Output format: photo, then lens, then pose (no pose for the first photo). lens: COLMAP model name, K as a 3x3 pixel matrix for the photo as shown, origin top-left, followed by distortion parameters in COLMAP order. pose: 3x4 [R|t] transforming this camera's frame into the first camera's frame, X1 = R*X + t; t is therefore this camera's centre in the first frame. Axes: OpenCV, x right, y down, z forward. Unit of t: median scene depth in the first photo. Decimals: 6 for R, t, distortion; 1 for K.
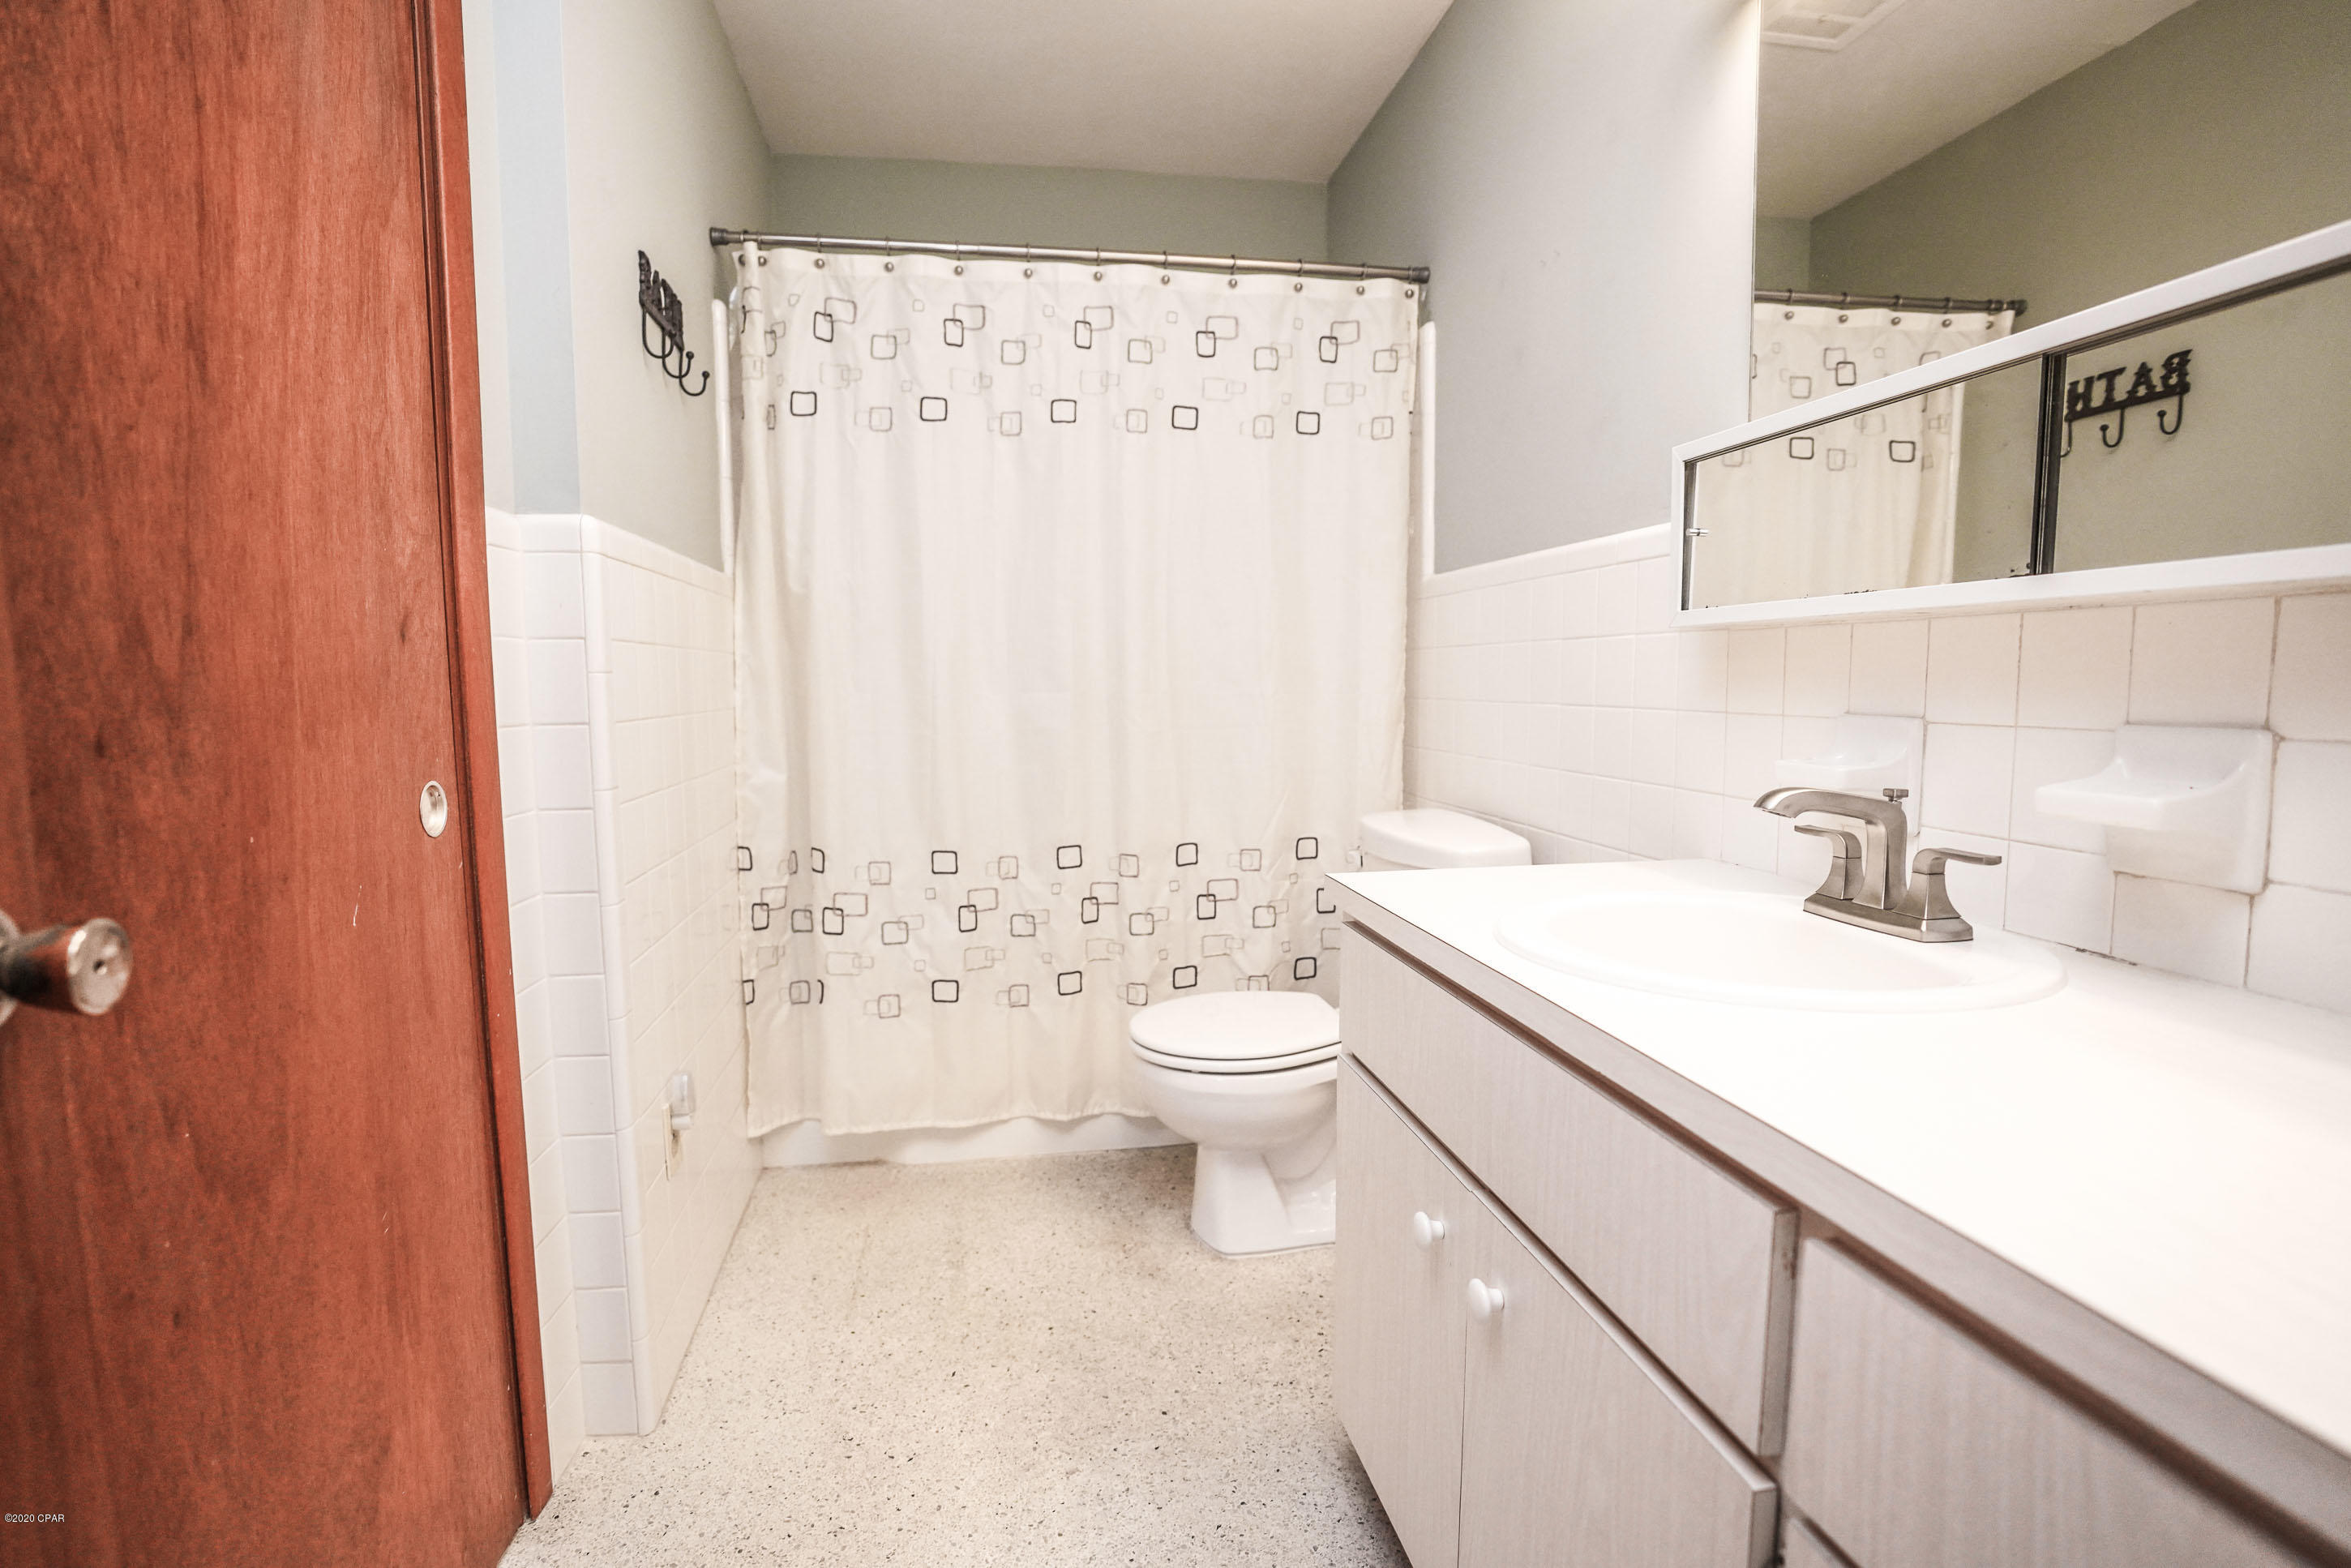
lens RADIAL K [[1141.6, 0, 1182.4], [0, 1141.6, 793.5], [0, 0, 1]] dist [-0.073063, 0.025351]
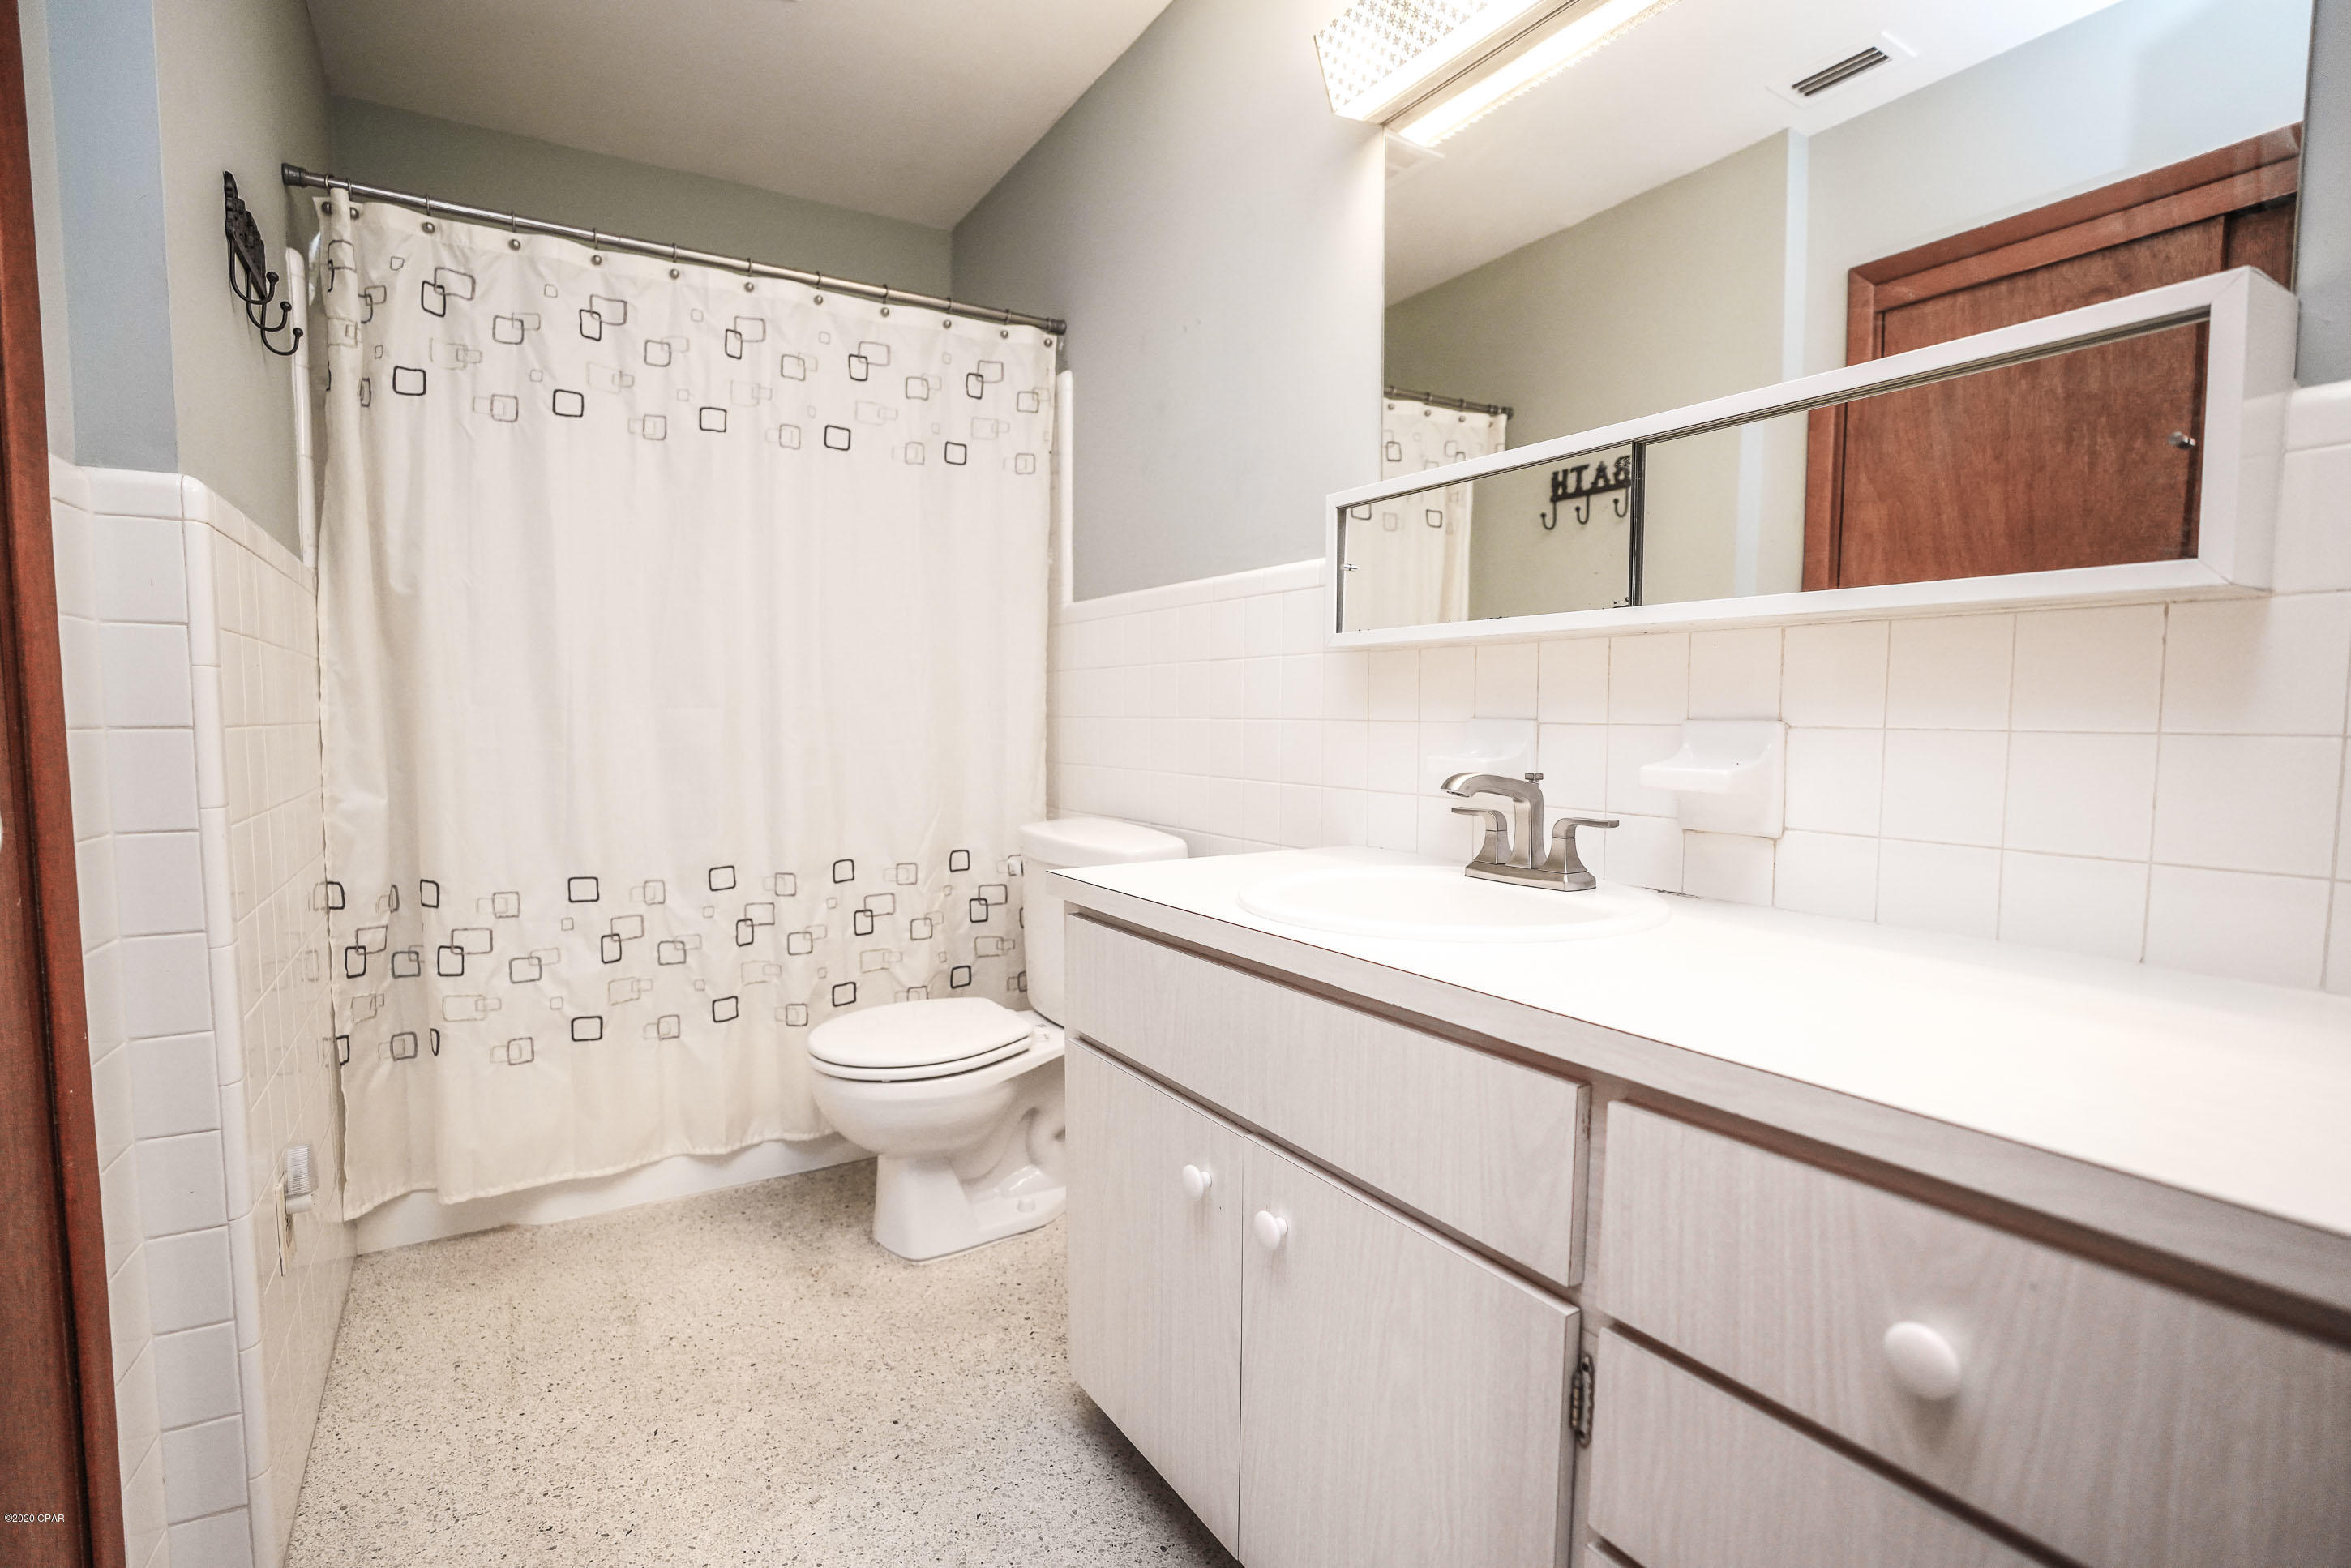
lens RADIAL K [[1096.4, 0, 1160.7], [0, 1096.4, 792.4], [0, 0, 1]] dist [-0.071679, 0.029684]
pose [[0.926953, -0.019242, 0.374683, -0.106318], [0.030053, 0.999283, -0.023031, 0.016707], [-0.373971, 0.032609, 0.926867, 0.007834]]
